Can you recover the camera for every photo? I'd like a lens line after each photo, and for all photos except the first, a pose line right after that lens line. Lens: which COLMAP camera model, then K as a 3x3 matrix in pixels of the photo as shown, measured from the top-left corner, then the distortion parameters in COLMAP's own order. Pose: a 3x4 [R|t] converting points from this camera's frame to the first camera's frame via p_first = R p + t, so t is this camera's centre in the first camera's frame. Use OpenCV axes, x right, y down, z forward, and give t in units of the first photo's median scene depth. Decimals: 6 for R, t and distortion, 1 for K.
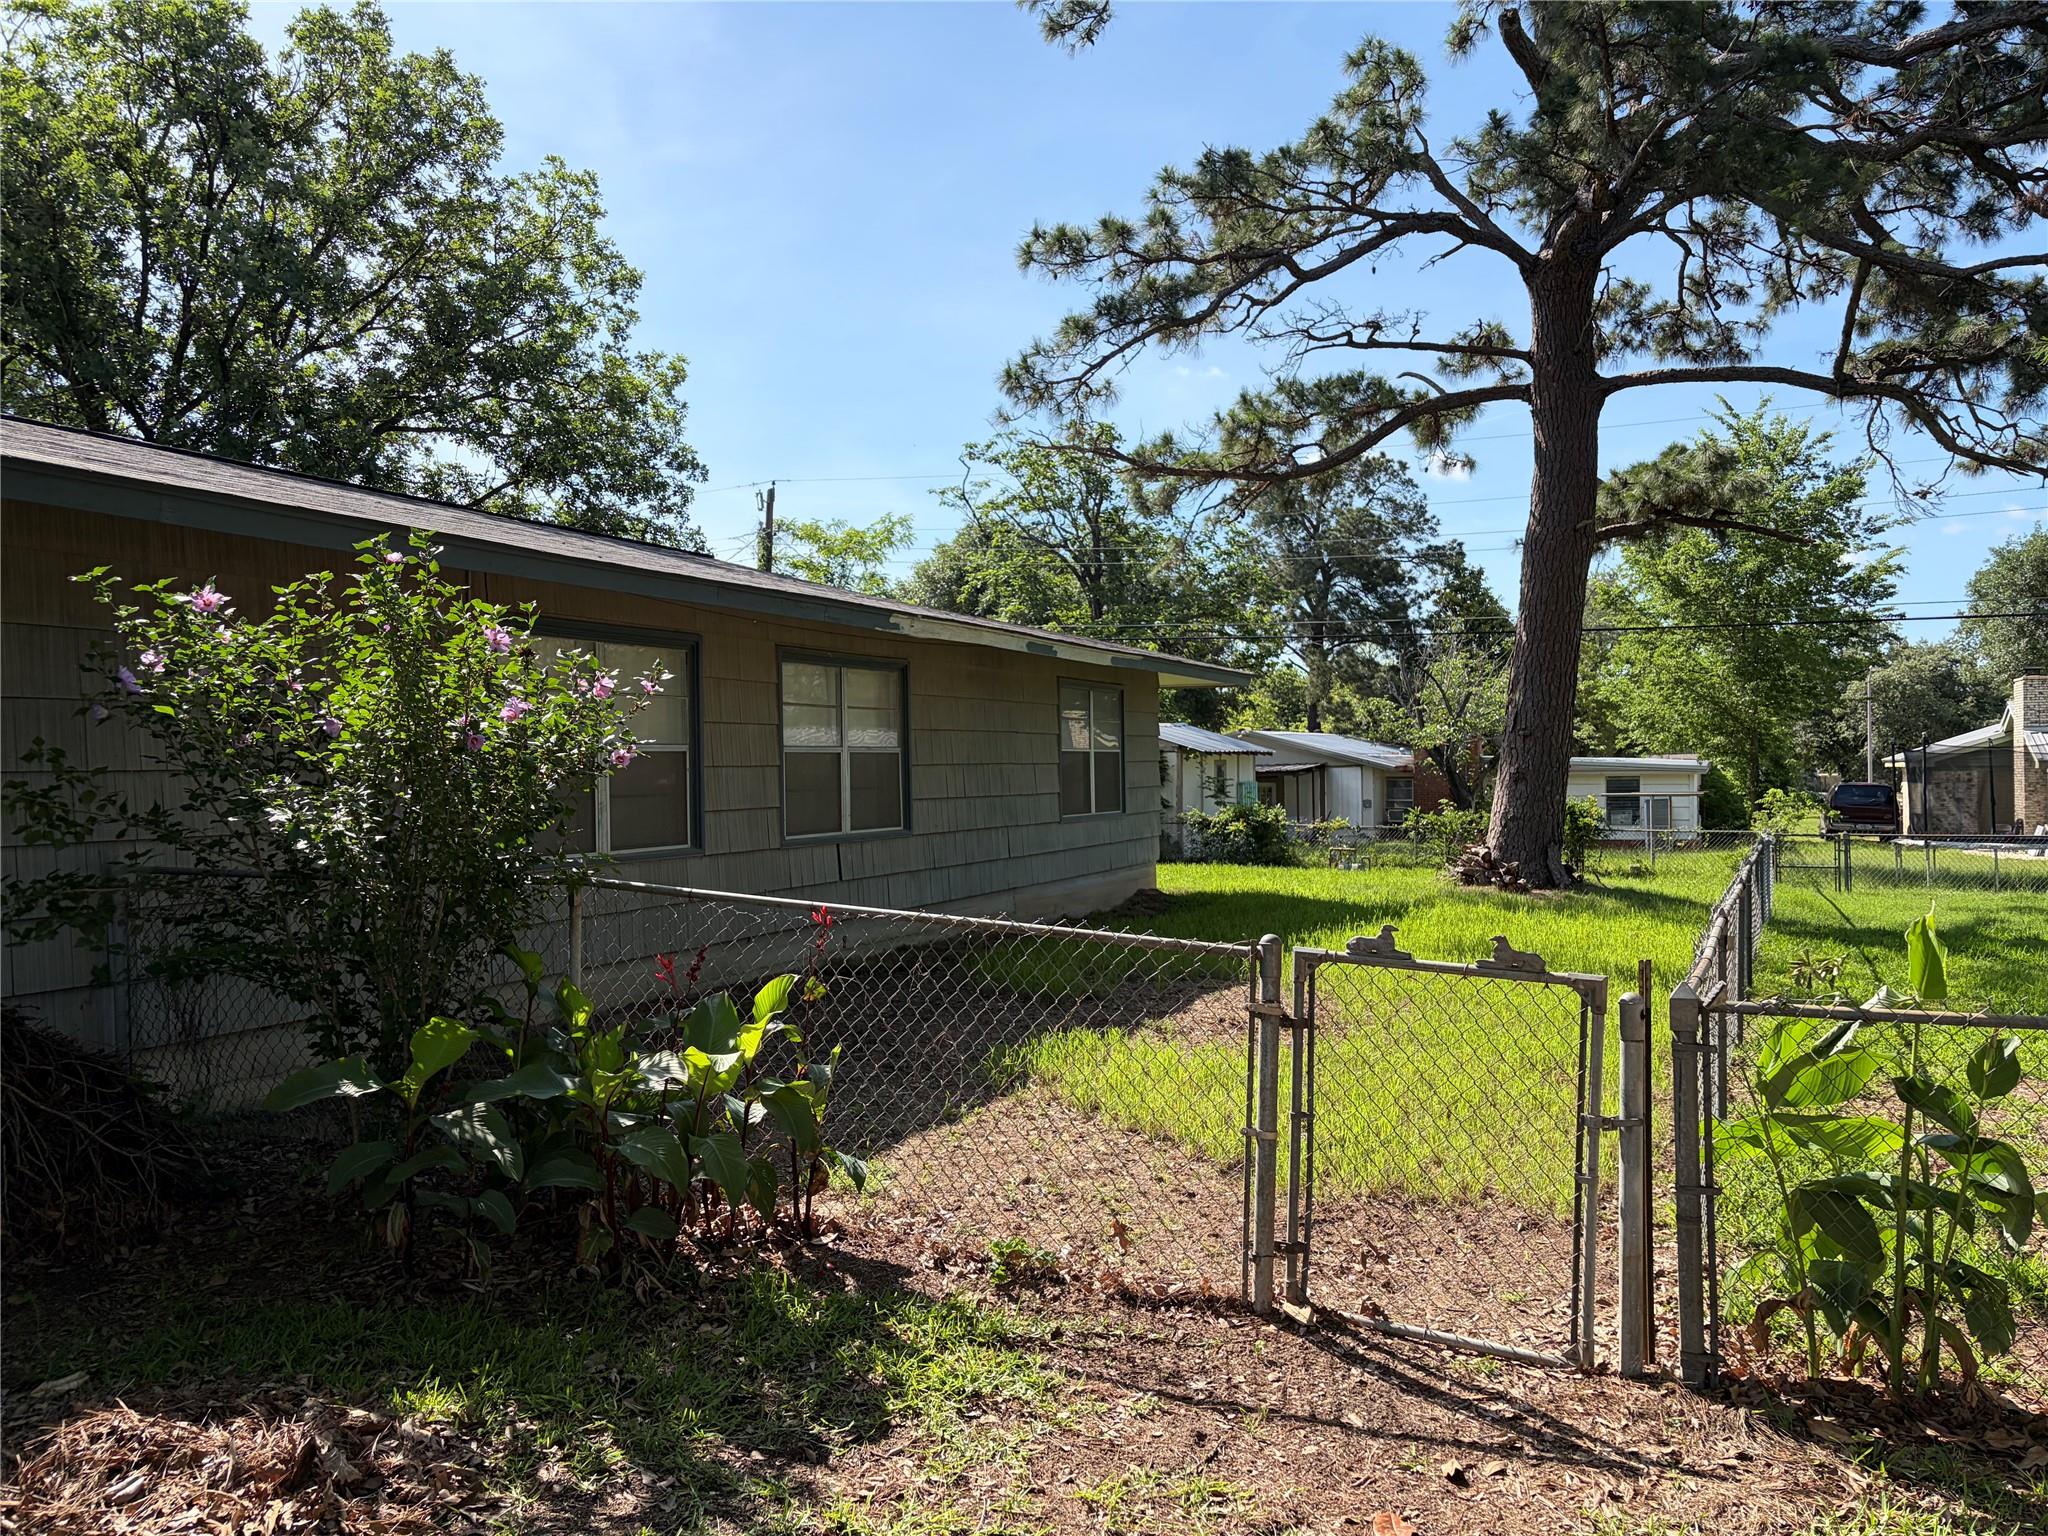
lens RADIAL K [[1546.0, 0, 1024.7], [0, 1546.0, 768.3], [0, 0, 1]] dist [0.023955, 0.001200]
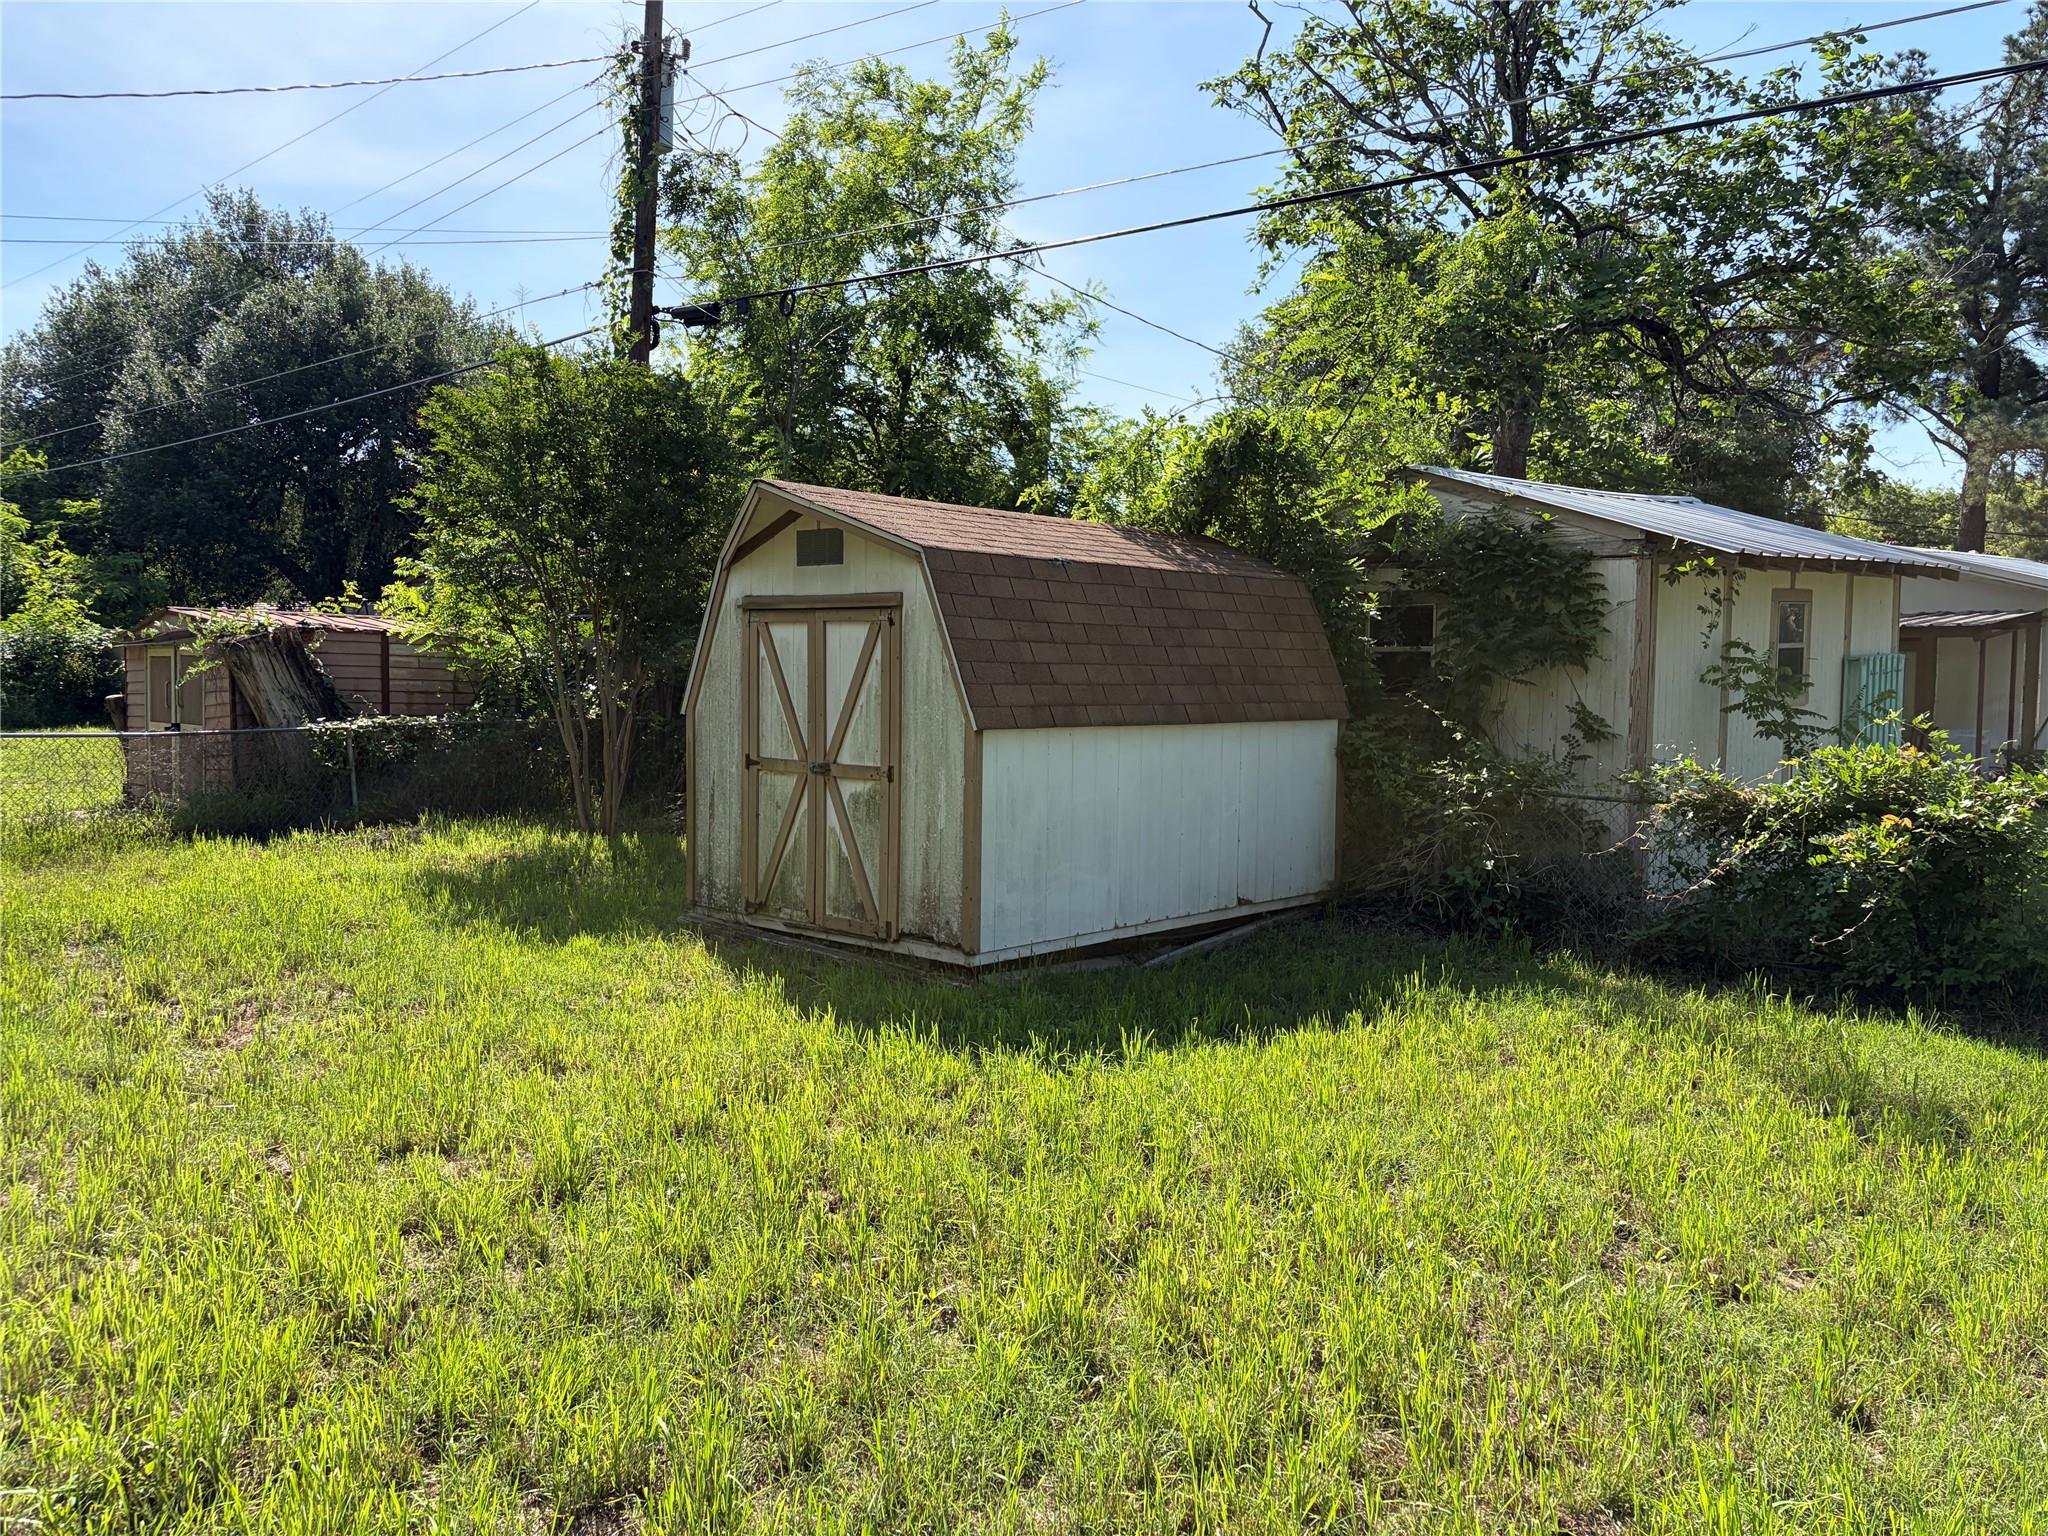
lens RADIAL K [[1546.0, 0, 1021.3], [0, 1546.0, 764.8], [0, 0, 1]] dist [0.023955, 0.001200]
pose [[0.949425, 0.039550, -0.311492, 0.079768], [-0.010565, 0.995498, 0.094196, 0.002507], [0.313815, -0.086141, 0.945569, 0.670637]]
